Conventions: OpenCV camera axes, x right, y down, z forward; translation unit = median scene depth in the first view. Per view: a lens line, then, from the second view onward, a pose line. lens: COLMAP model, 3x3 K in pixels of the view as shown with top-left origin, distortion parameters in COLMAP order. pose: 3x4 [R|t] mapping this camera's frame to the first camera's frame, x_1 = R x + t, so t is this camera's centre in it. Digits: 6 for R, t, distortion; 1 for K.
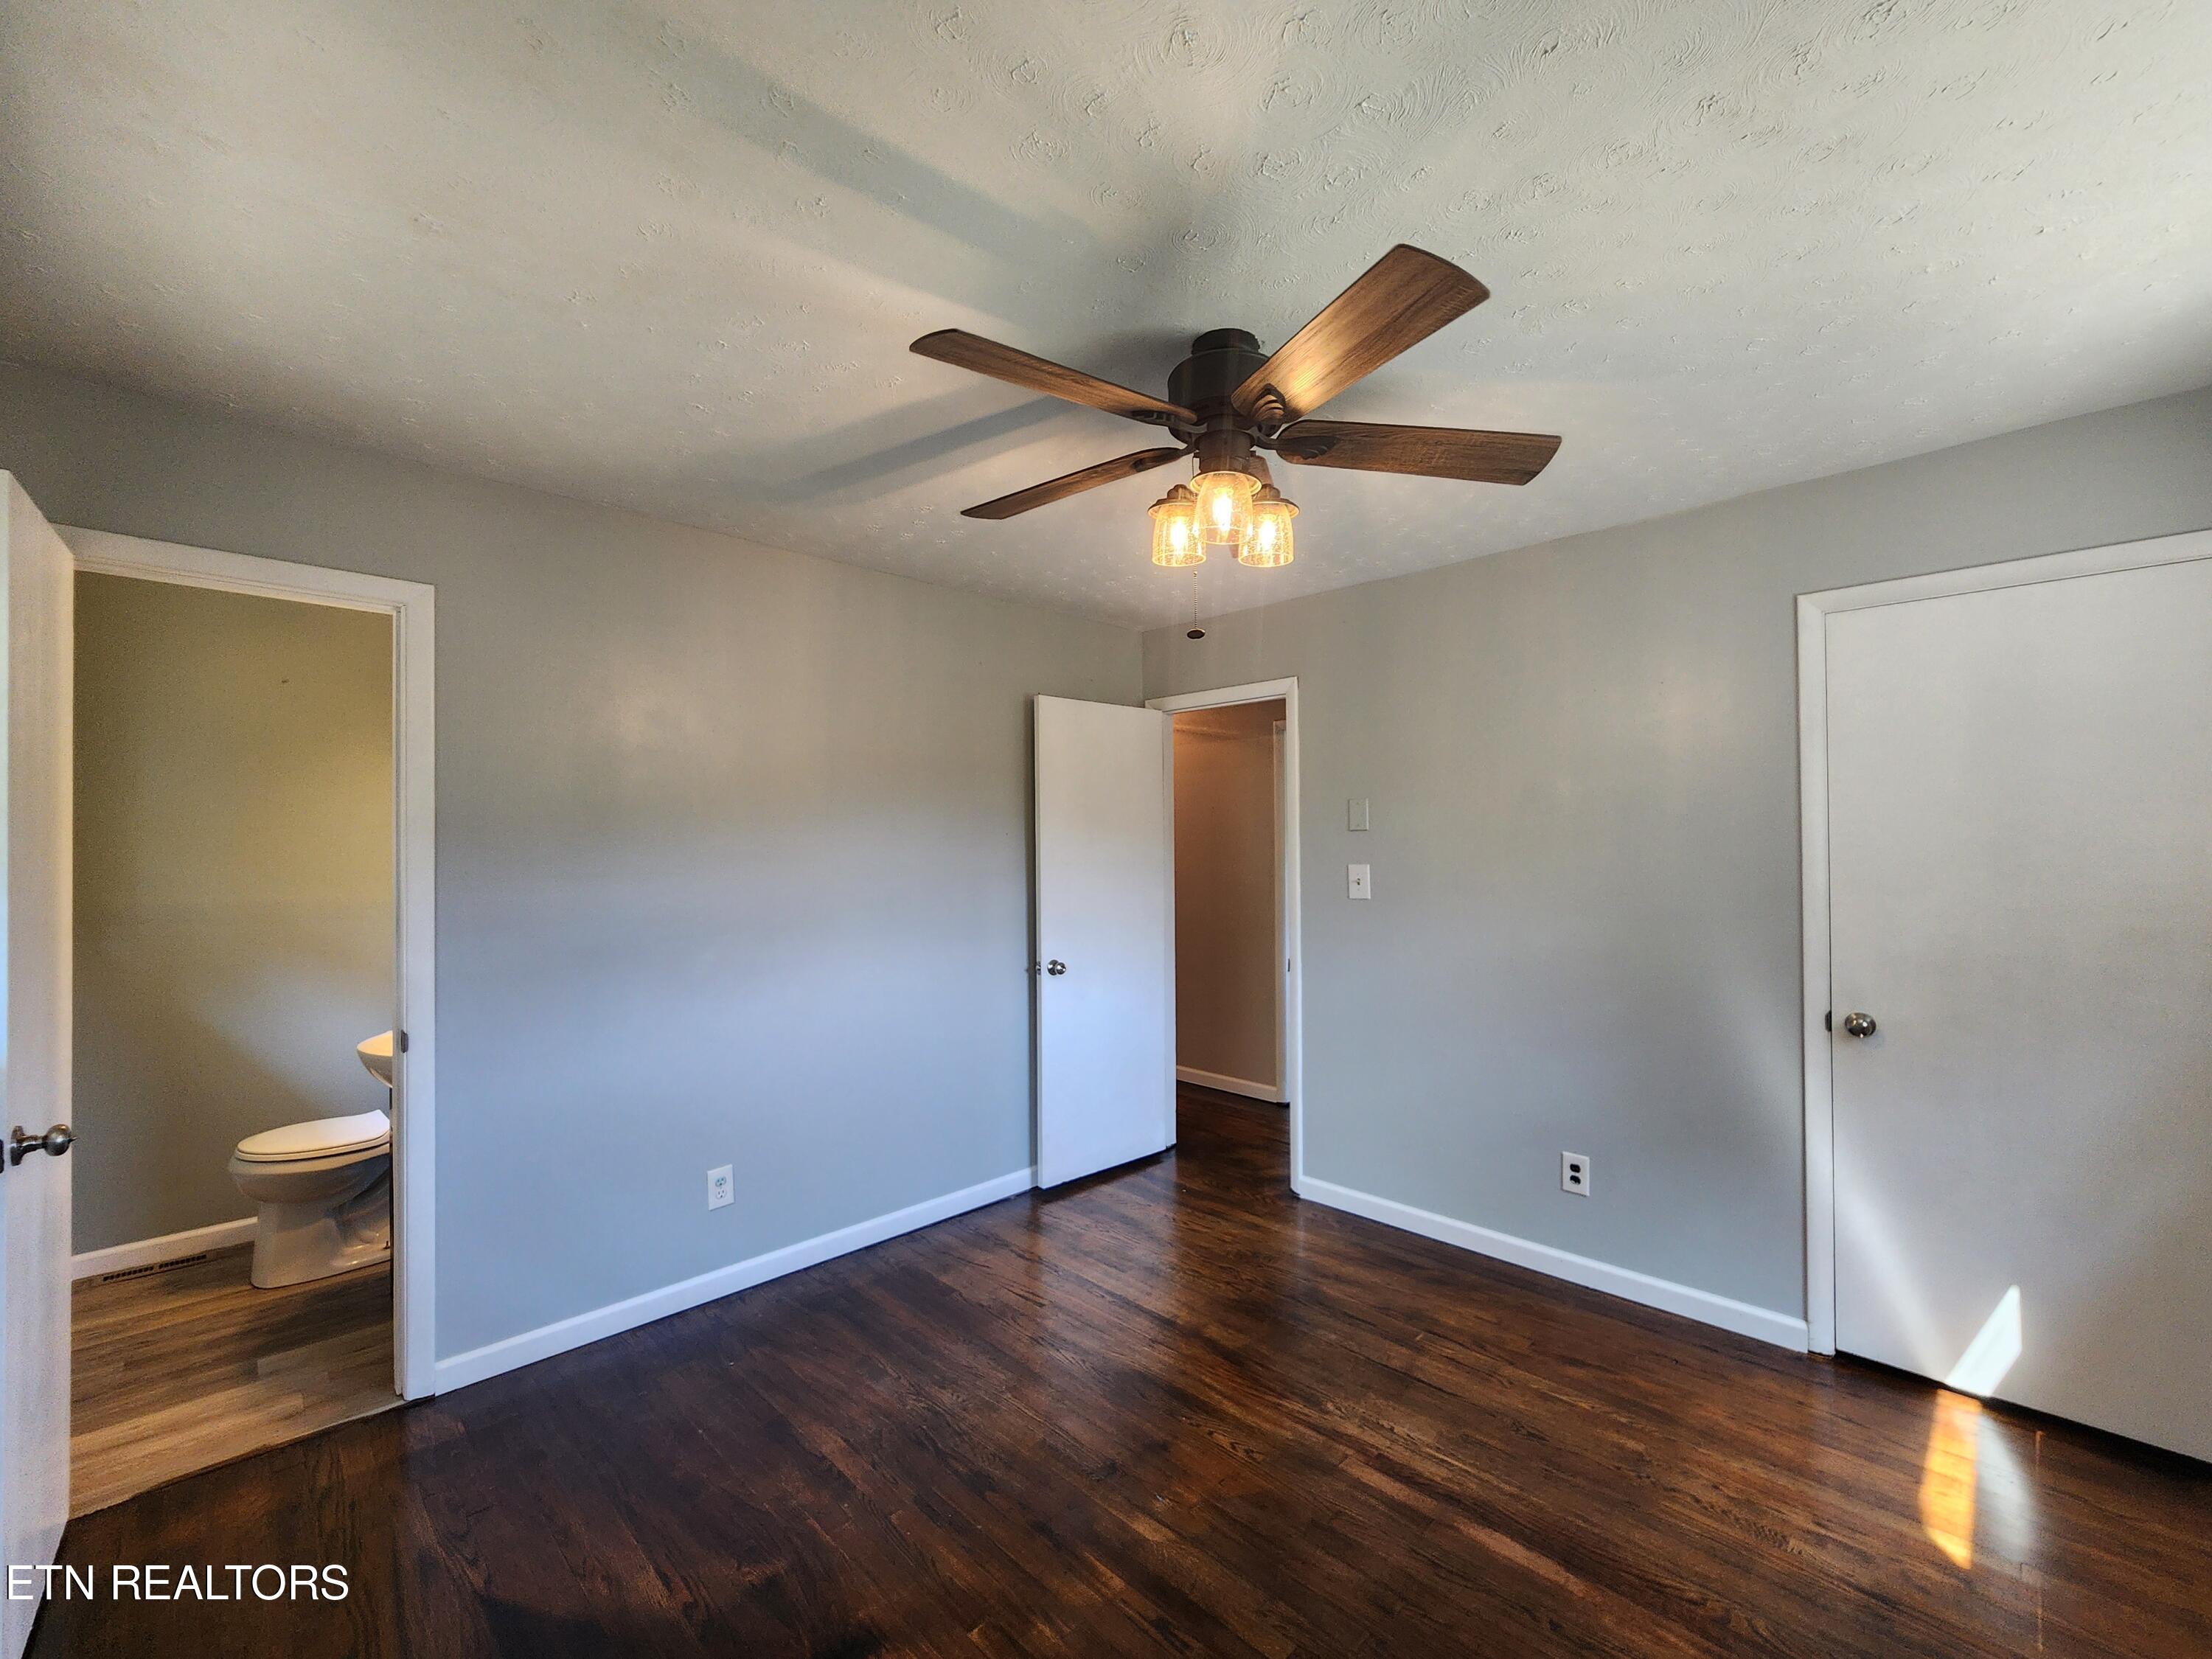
lens RADIAL K [[906.8, 0, 1114.8], [0, 906.8, 836.1], [0, 0, 1]] dist [0.000221, 0.000583]
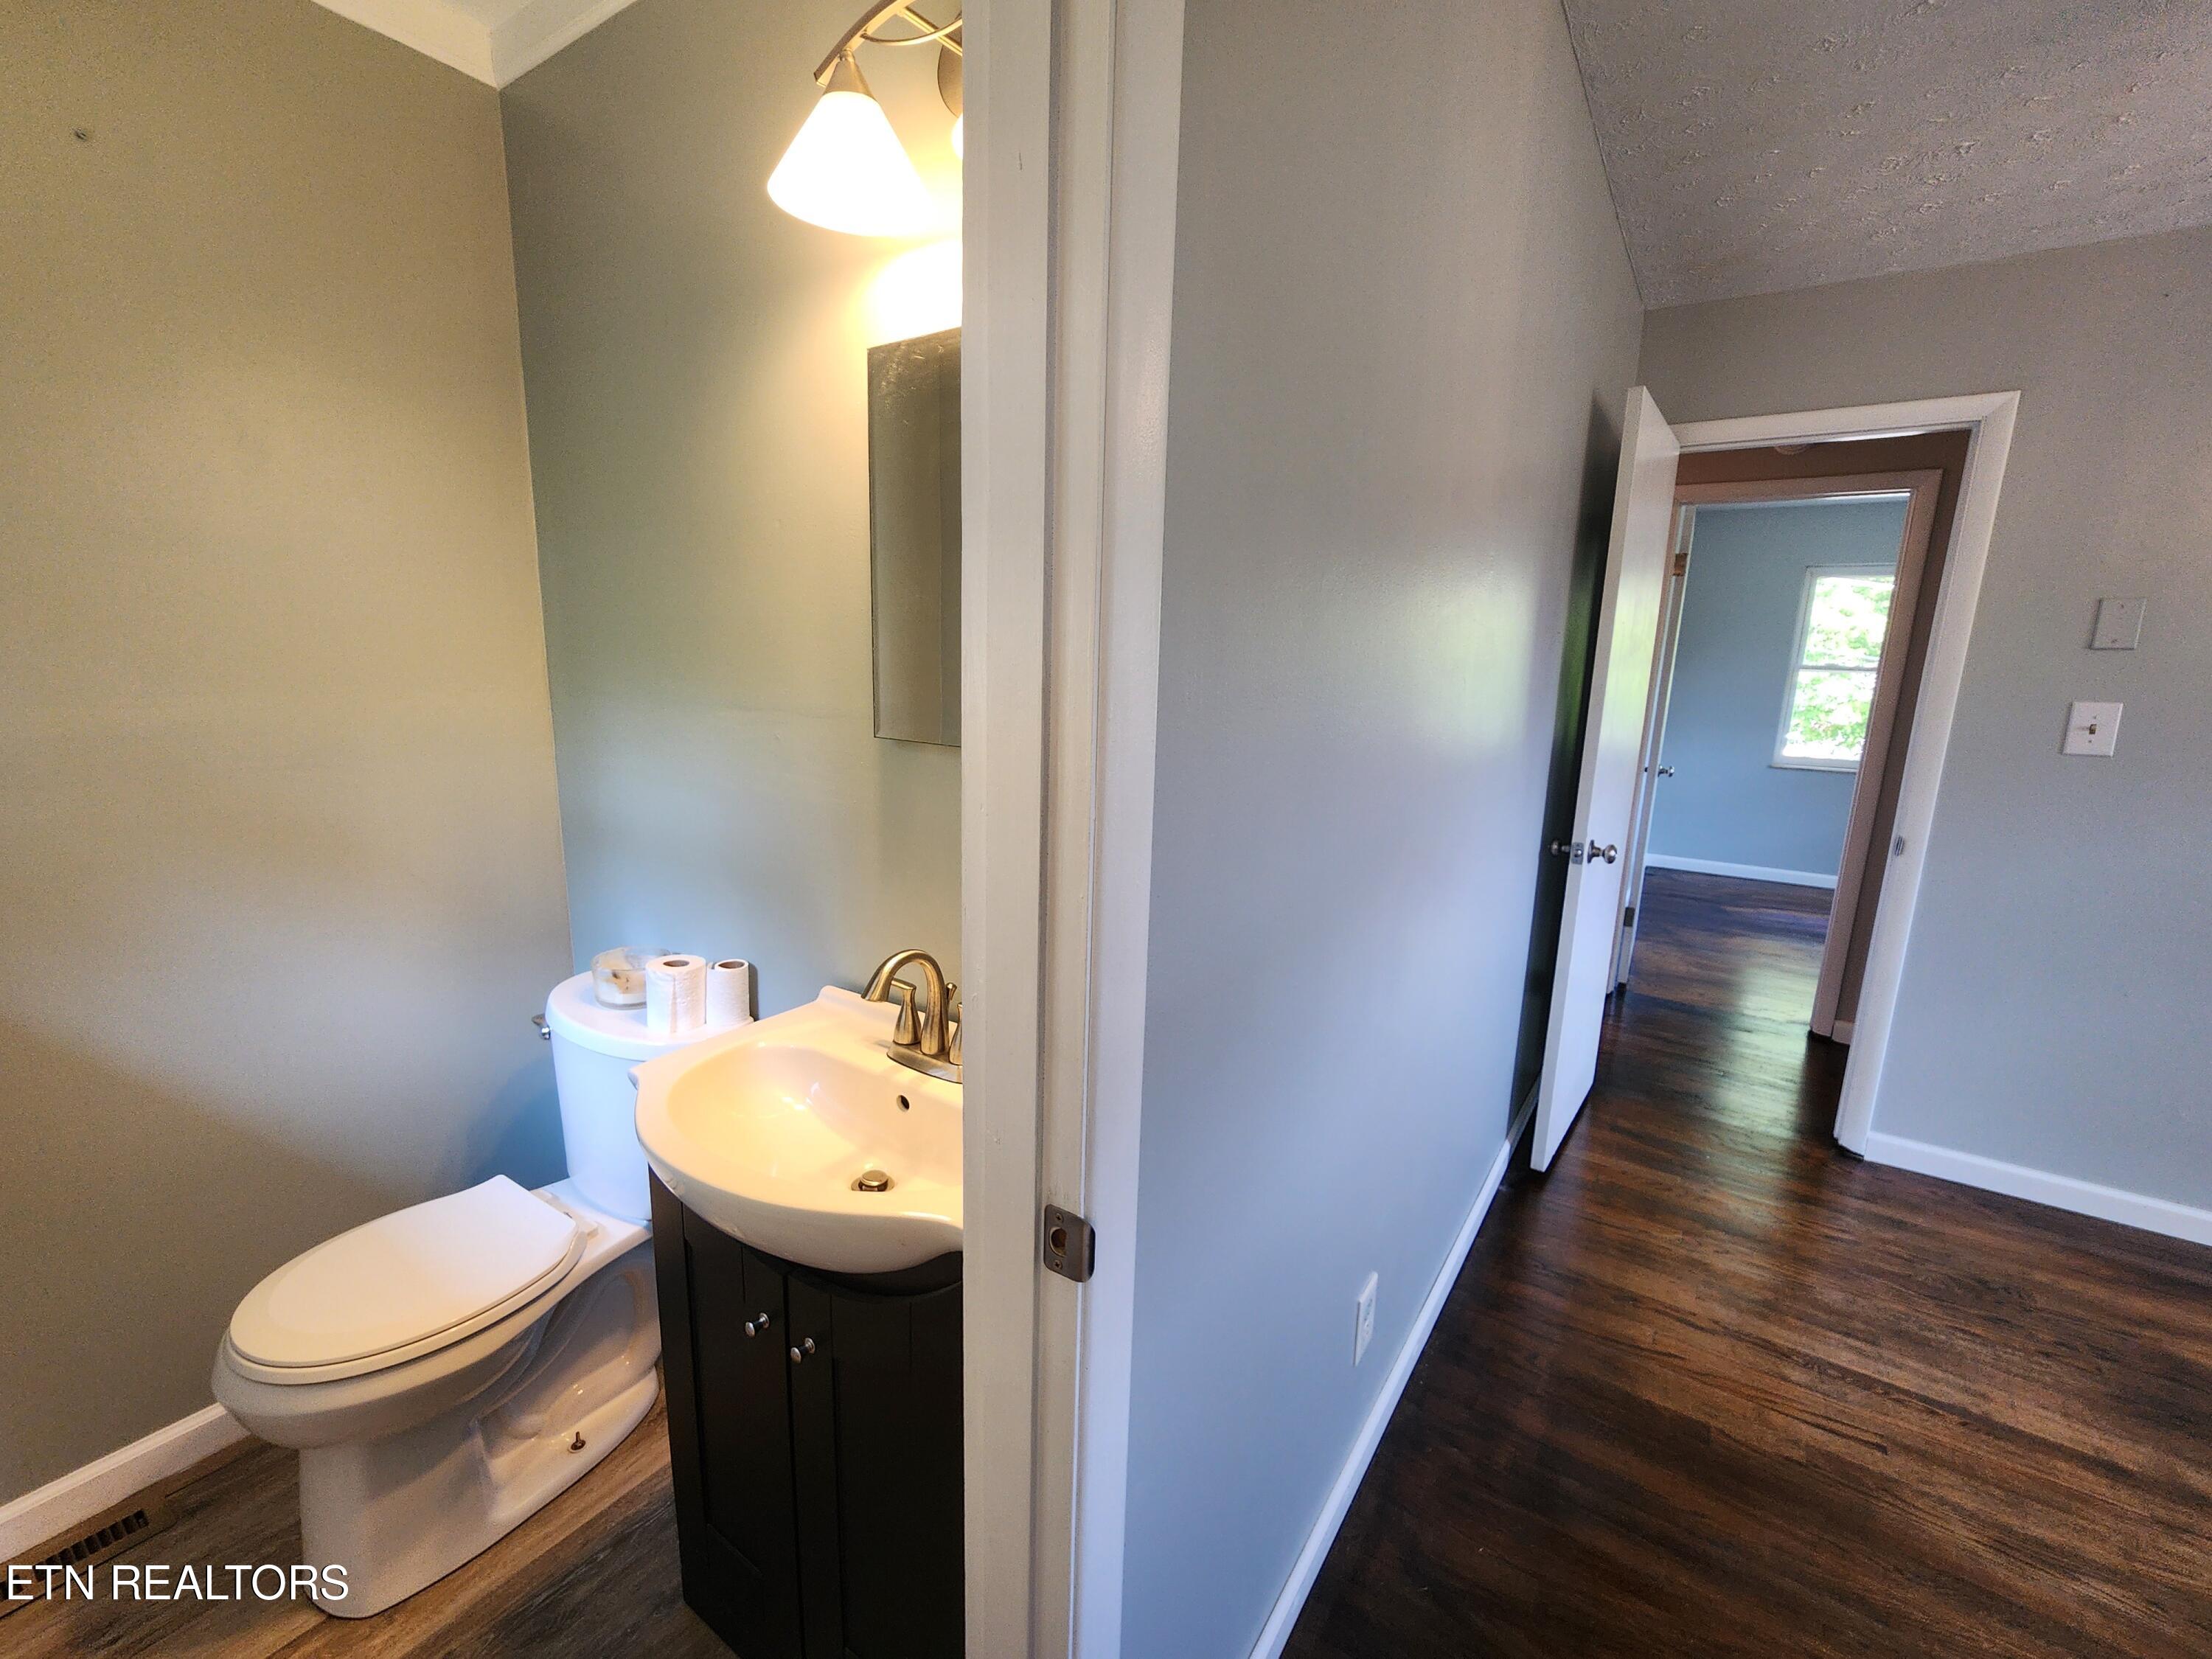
lens RADIAL K [[906.8, 0, 1114.8], [0, 906.8, 836.1], [0, 0, 1]] dist [0.000221, 0.000583]
pose [[0.981379, -0.001489, 0.192073, -0.558878], [-0.038007, 0.978693, 0.201780, 0.021136], [-0.188281, -0.205323, 0.960413, 0.496099]]
